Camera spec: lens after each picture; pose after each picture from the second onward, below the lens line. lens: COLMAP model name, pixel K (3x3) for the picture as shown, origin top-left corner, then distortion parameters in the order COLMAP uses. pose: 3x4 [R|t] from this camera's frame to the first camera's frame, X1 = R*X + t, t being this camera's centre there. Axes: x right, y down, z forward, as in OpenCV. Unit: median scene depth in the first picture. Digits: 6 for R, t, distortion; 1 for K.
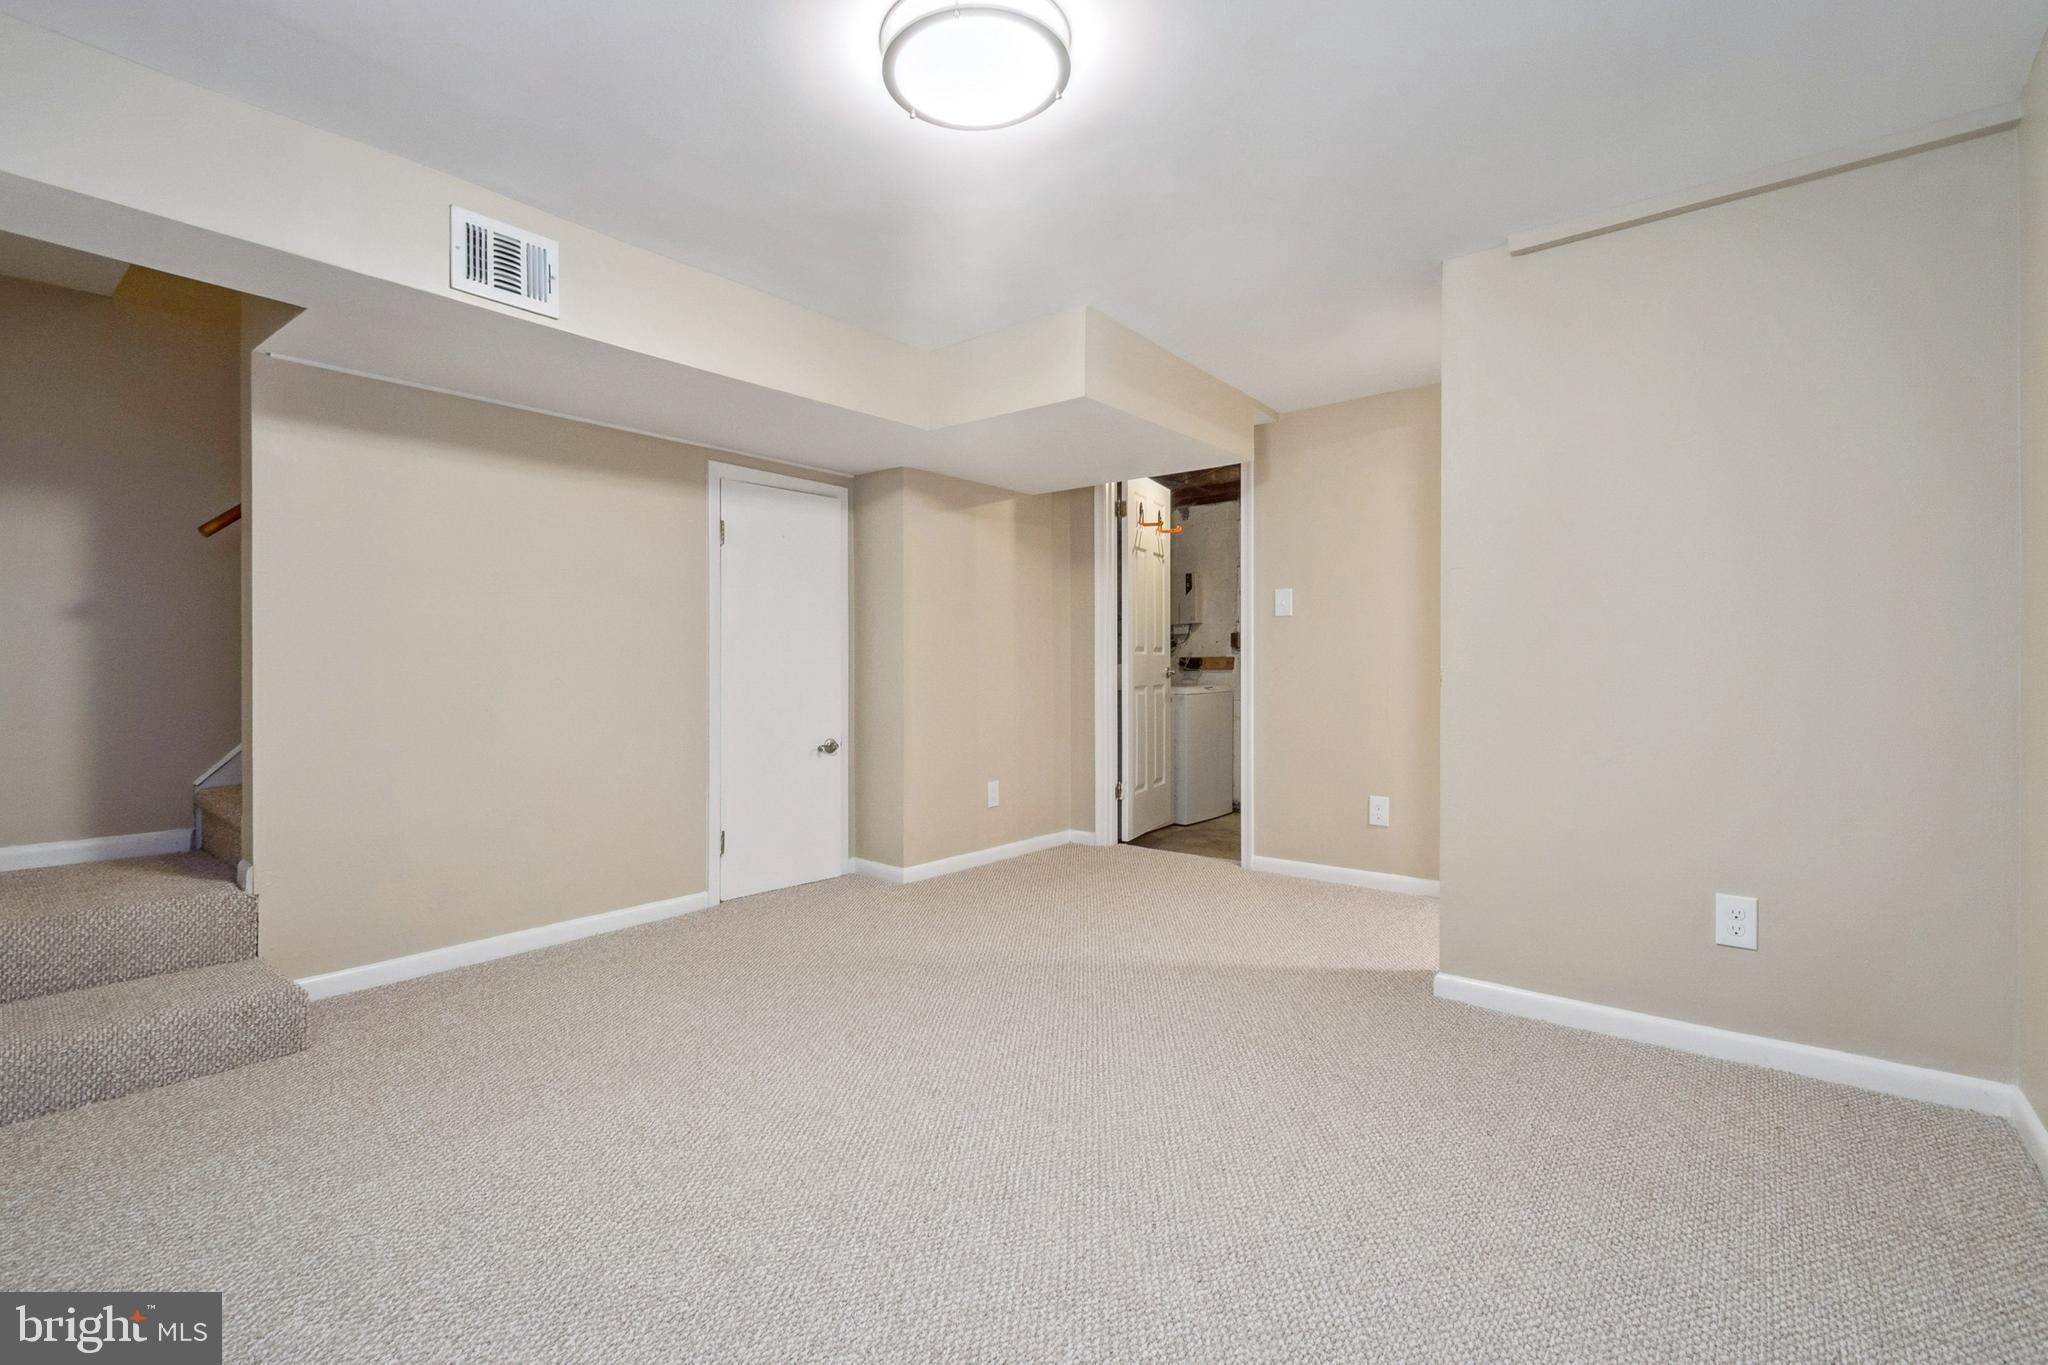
lens RADIAL K [[913.9, 0, 1024.4], [0, 913.9, 676.7], [0, 0, 1]] dist [0.006546, -0.005640]
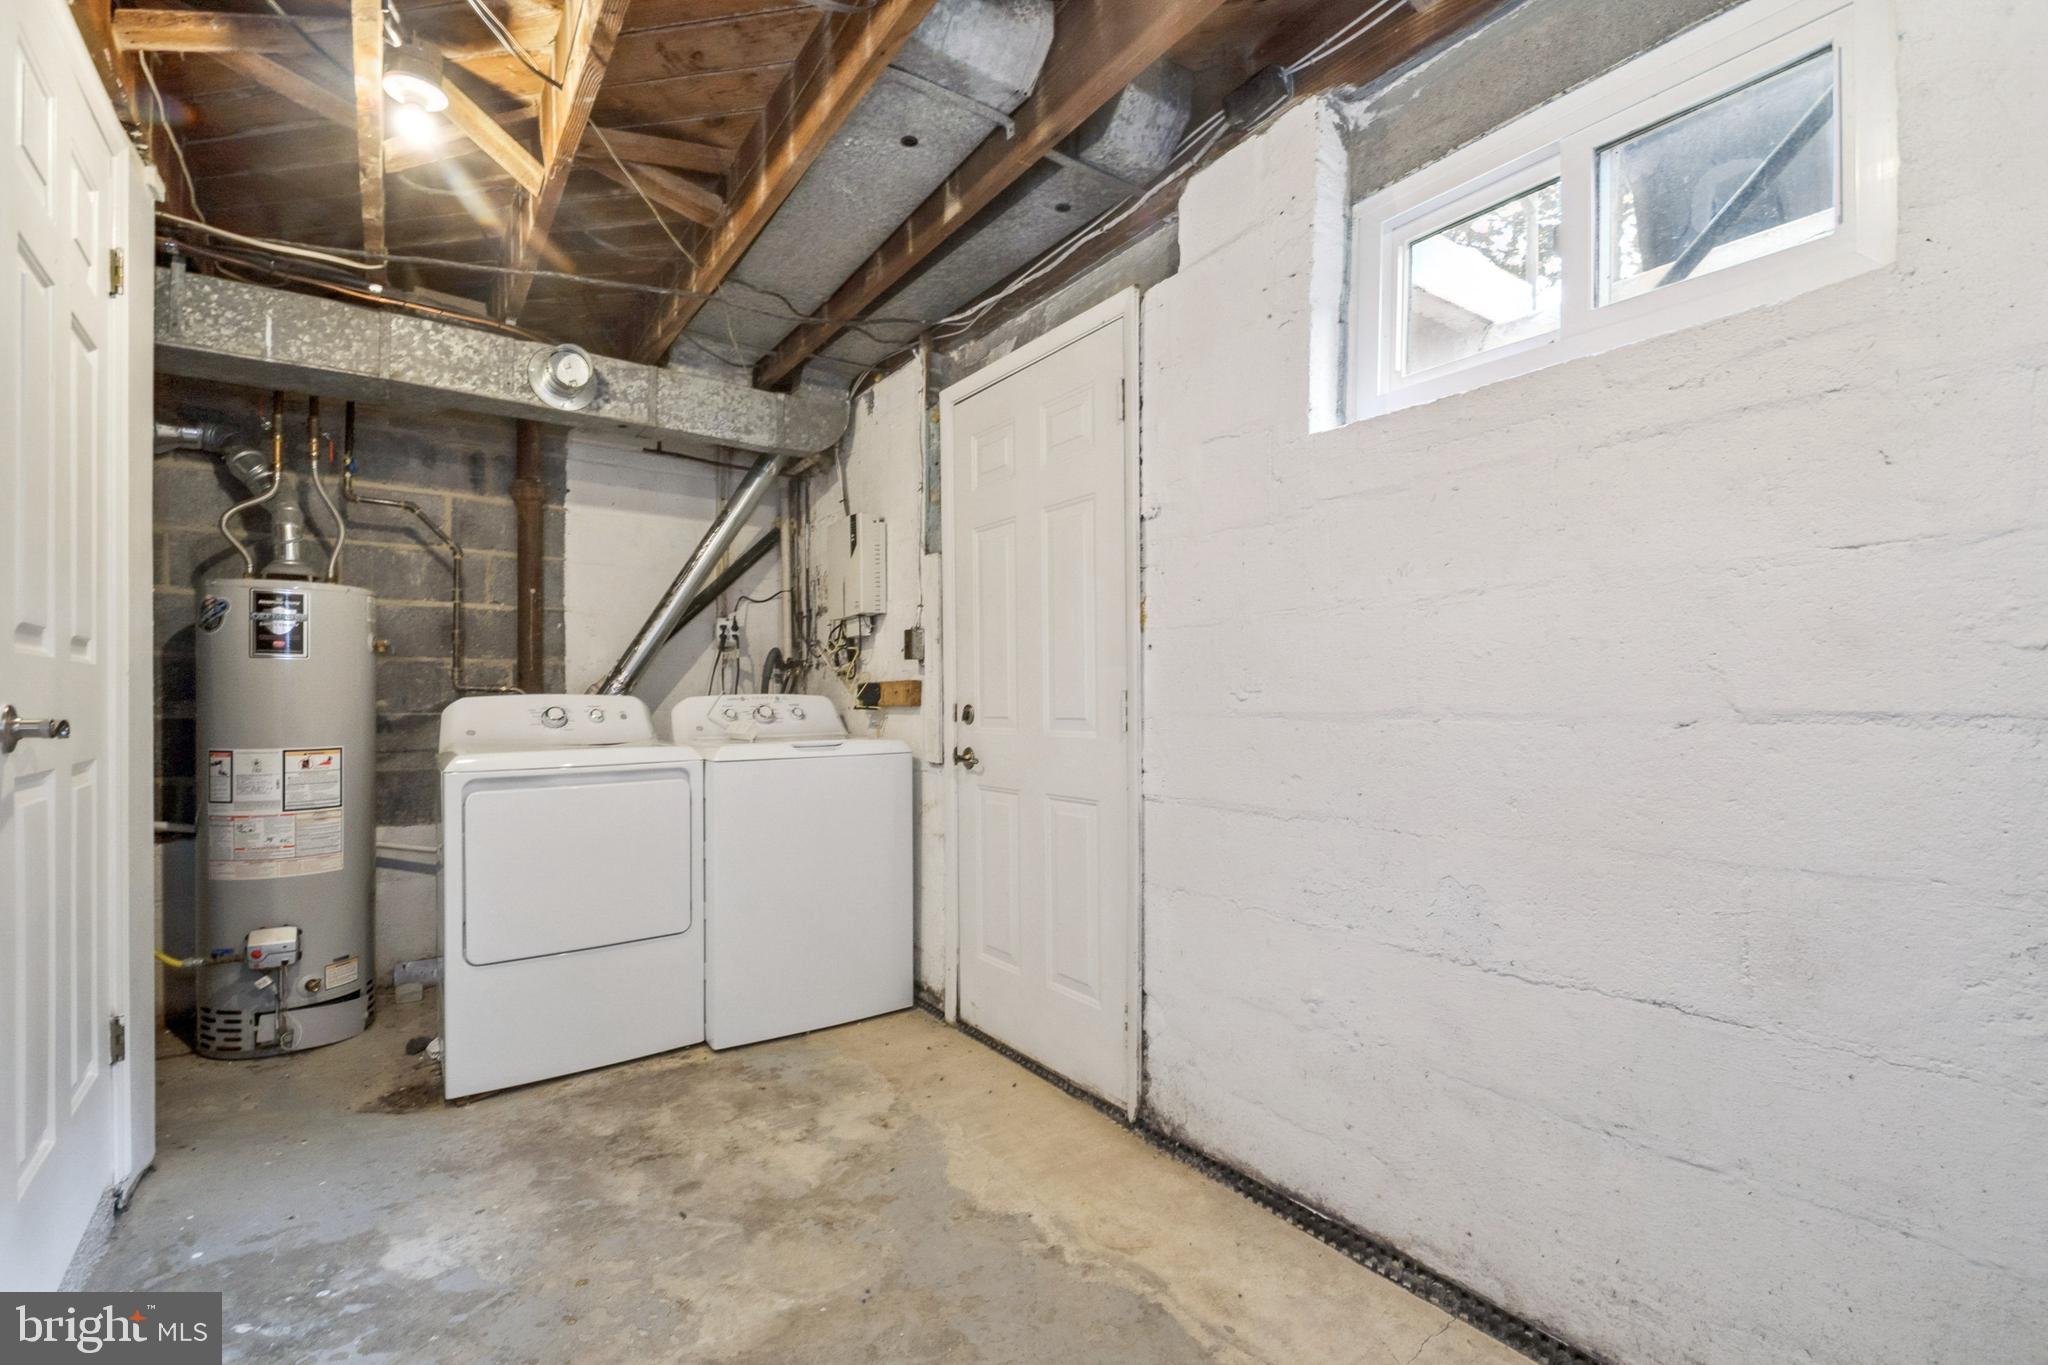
lens RADIAL K [[913.9, 0, 1025.5], [0, 913.9, 691.4], [0, 0, 1]] dist [0.006546, -0.005640]
pose [[0.959084, 0.000466, -0.283120, 0.417151], [-0.003049, 0.999958, -0.008685, -0.012440], [0.283104, 0.009193, 0.959045, 0.550617]]
